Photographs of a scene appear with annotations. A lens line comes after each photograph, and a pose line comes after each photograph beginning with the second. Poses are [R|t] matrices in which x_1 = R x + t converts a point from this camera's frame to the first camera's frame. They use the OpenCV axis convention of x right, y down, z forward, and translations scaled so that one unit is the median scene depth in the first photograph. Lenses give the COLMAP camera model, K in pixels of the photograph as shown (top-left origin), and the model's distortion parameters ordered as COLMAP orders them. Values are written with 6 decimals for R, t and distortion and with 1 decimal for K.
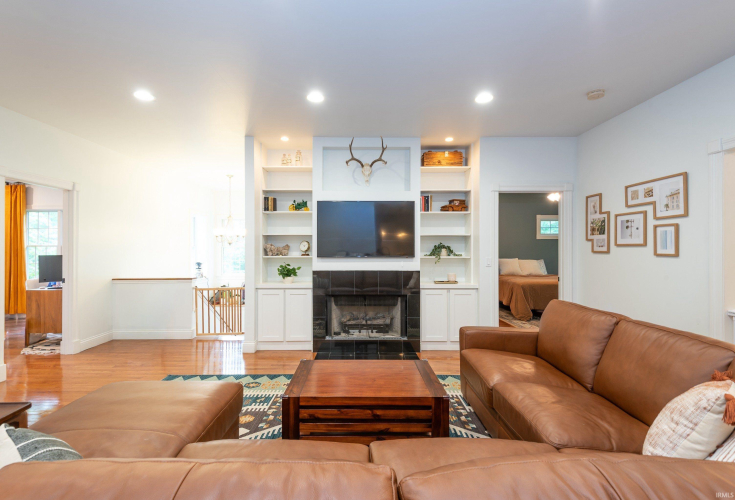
lens RADIAL K [[349.9, 0, 365.7], [0, 349.9, 245.9], [0, 0, 1]] dist [0.009860, -0.002060]
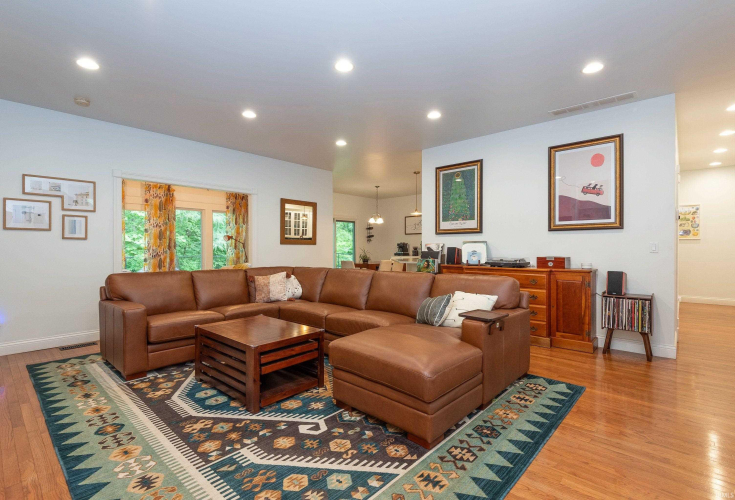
lens RADIAL K [[349.9, 0, 372.7], [0, 349.9, 248.2], [0, 0, 1]] dist [0.009860, -0.002060]
pose [[-0.760771, 0.000333, 0.649020, -0.617130], [-0.002086, 0.999993, -0.002959, 0.046043], [-0.649017, -0.003605, -0.760765, 0.914234]]
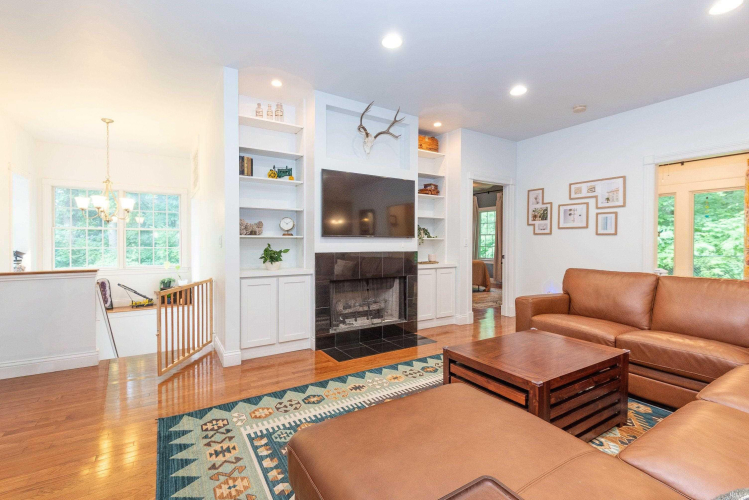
lens RADIAL K [[343.5, 0, 374.4], [0, 343.5, 246.4], [0, 0, 1]] dist [0.012322, -0.001164]
pose [[0.842669, -0.003381, 0.538422, -0.475955], [-0.007607, 0.999806, 0.018183, 0.040513], [-0.538379, -0.019418, 0.842479, 0.240047]]
